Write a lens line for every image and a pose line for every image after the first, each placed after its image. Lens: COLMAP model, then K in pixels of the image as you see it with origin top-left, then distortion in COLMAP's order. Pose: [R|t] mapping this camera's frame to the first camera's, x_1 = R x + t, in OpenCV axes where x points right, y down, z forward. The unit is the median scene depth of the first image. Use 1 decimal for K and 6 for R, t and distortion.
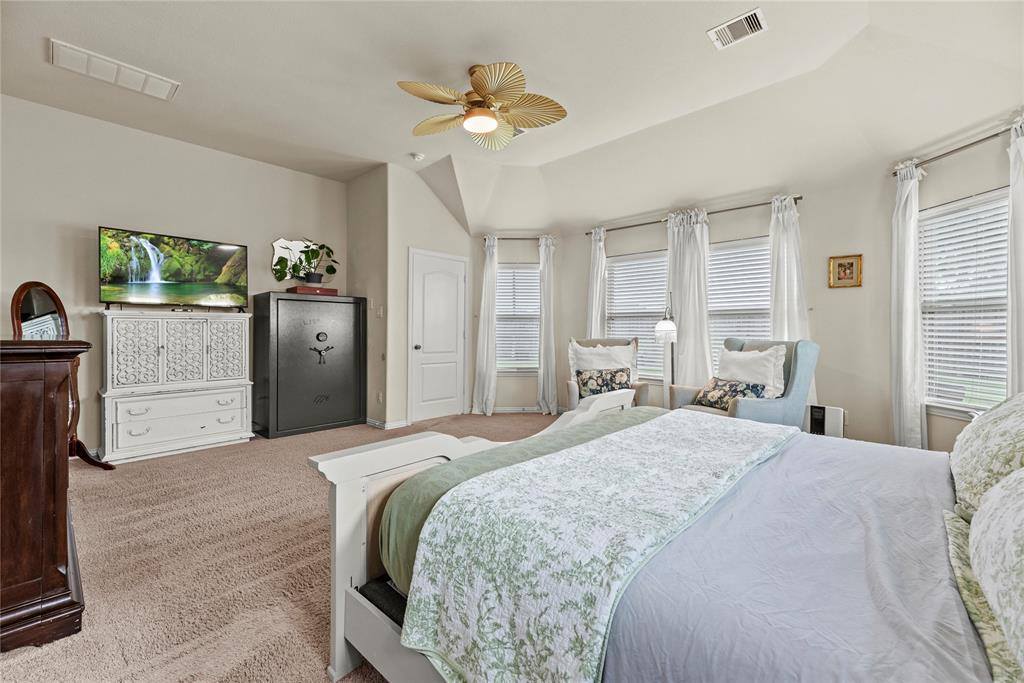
lens RADIAL K [[414.7, 0, 512.1], [0, 414.7, 333.2], [0, 0, 1]] dist [0.003687, 0.000351]
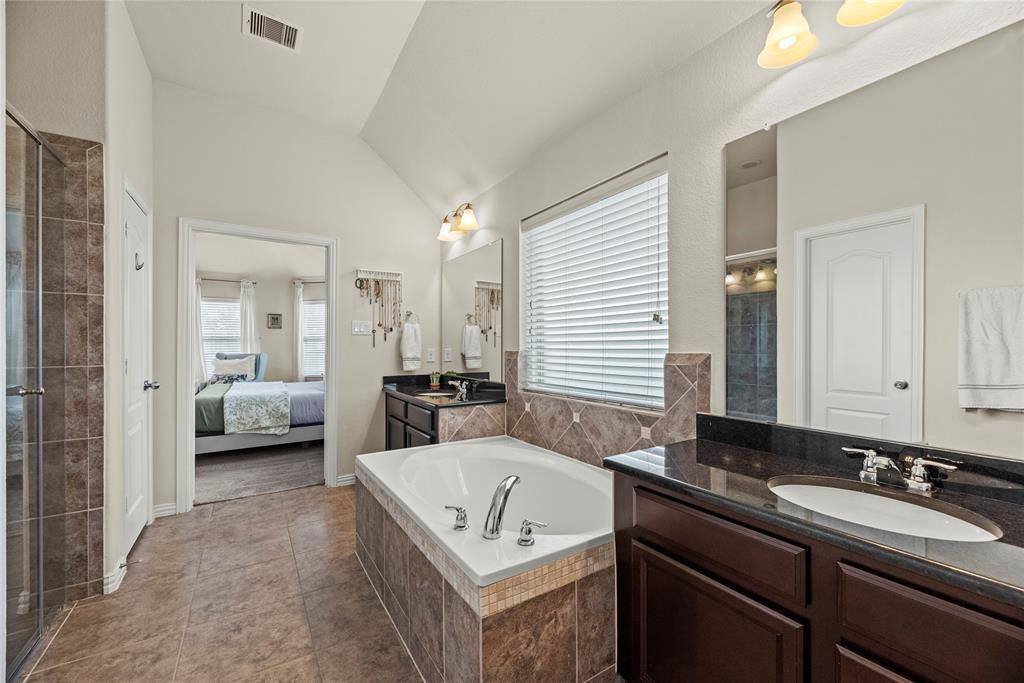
lens RADIAL K [[414.7, 0, 511.7], [0, 414.7, 346.1], [0, 0, 1]] dist [0.003687, 0.000351]
pose [[0.249485, 0.000280, 0.968379, -1.053349], [0.008270, 0.999963, -0.002420, -0.002909], [-0.968343, 0.008612, 0.249473, -0.785631]]
